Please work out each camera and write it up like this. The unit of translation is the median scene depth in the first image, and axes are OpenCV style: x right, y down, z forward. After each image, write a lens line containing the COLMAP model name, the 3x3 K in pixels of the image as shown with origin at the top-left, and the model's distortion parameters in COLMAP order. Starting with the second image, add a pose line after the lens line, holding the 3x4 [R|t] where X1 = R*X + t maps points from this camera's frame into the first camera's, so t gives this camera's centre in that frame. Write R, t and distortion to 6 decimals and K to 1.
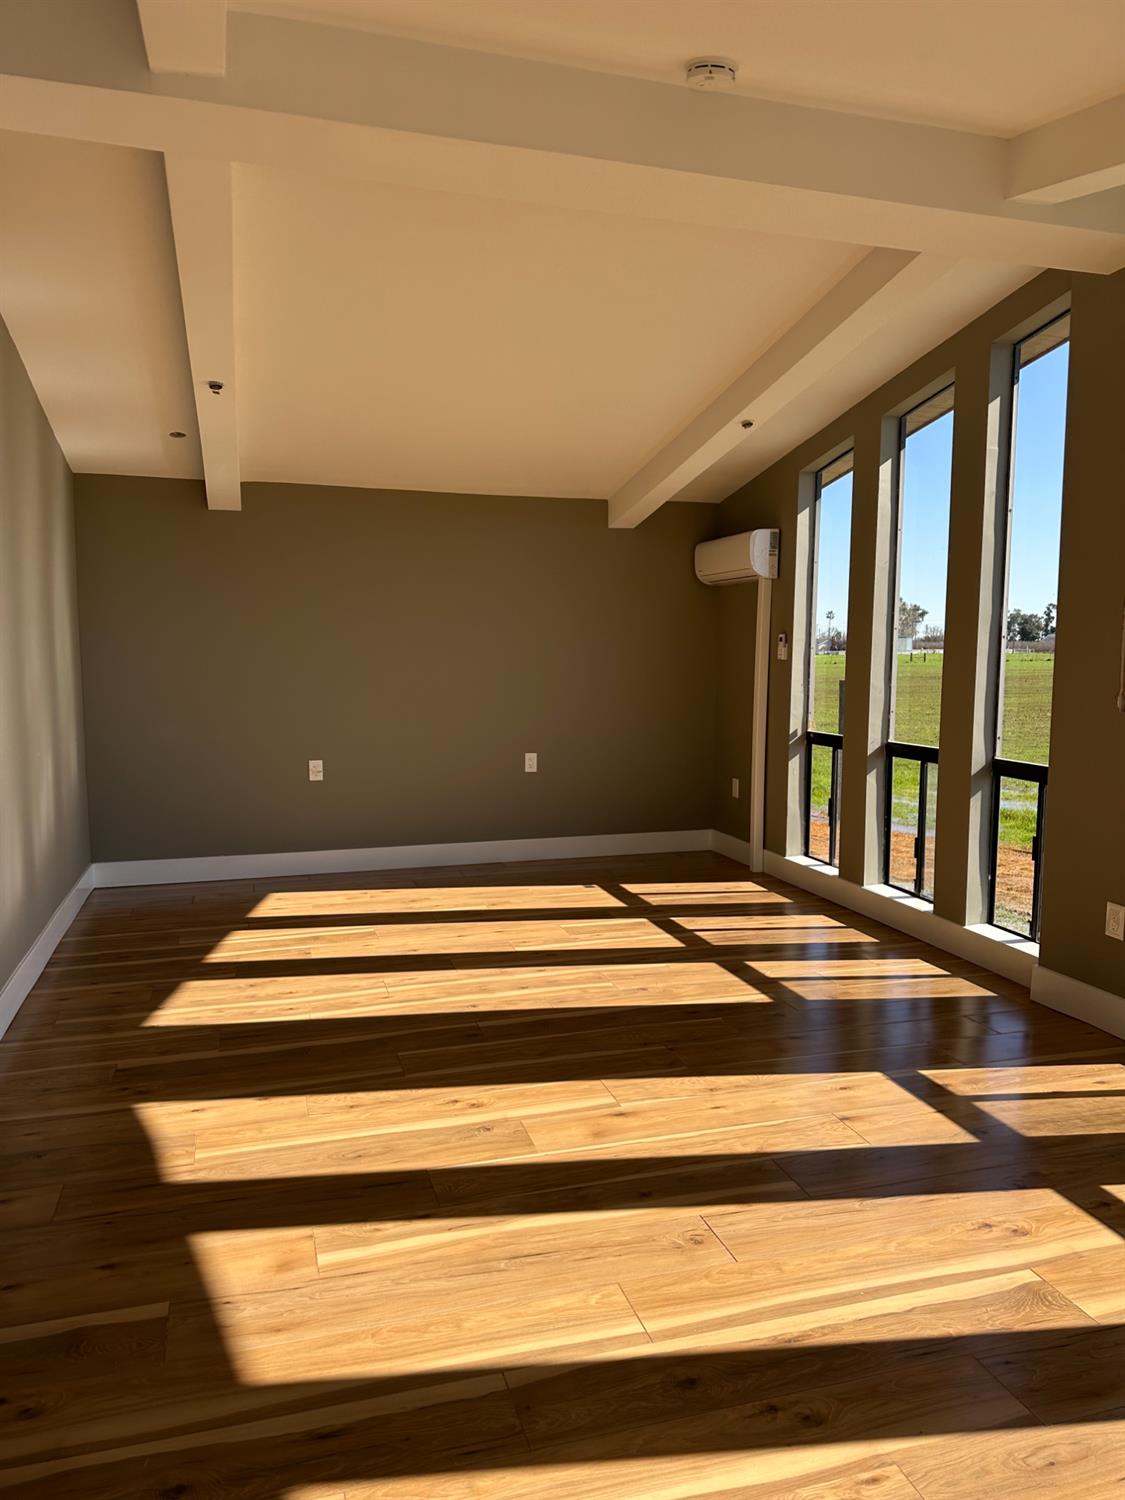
lens RADIAL K [[1076.3, 0, 573.5], [0, 1076.3, 749.8], [0, 0, 1]] dist [0.075711, -0.029496]
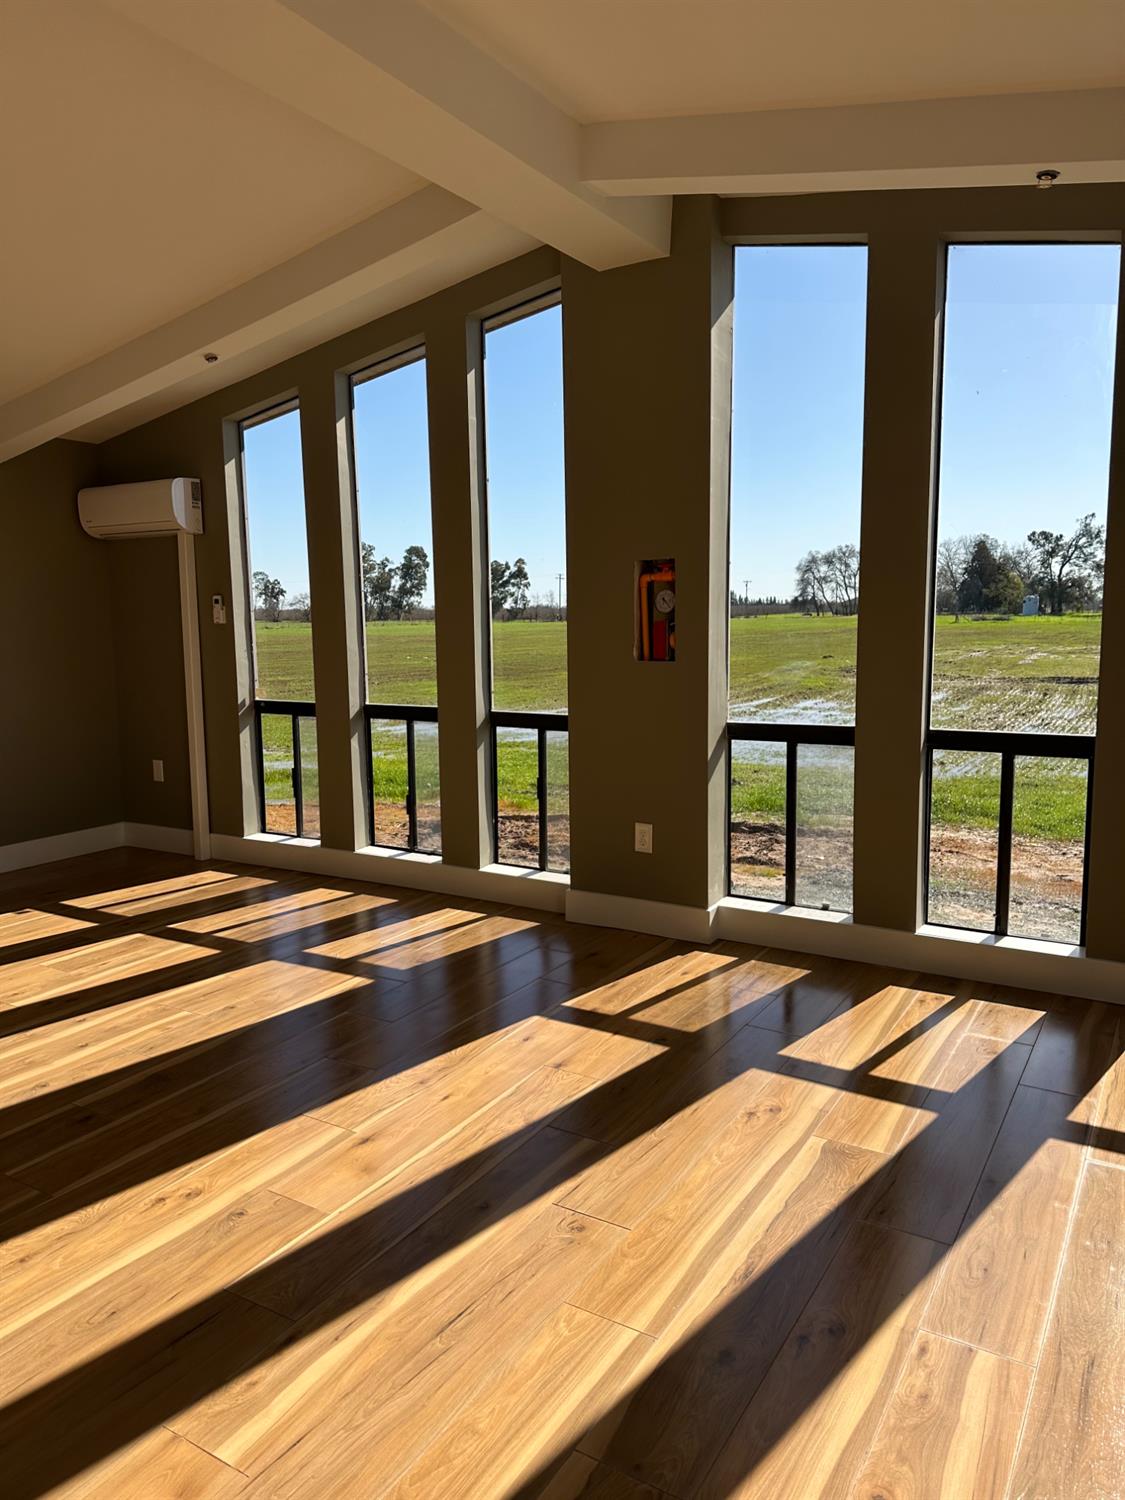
lens RADIAL K [[1076.3, 0, 562.1], [0, 1076.3, 749.1], [0, 0, 1]] dist [0.075711, -0.029496]
pose [[0.765716, -0.109475, 0.633793, -0.252363], [0.091725, 0.993923, 0.060862, -0.010821], [-0.636605, 0.011532, 0.771104, 0.156582]]
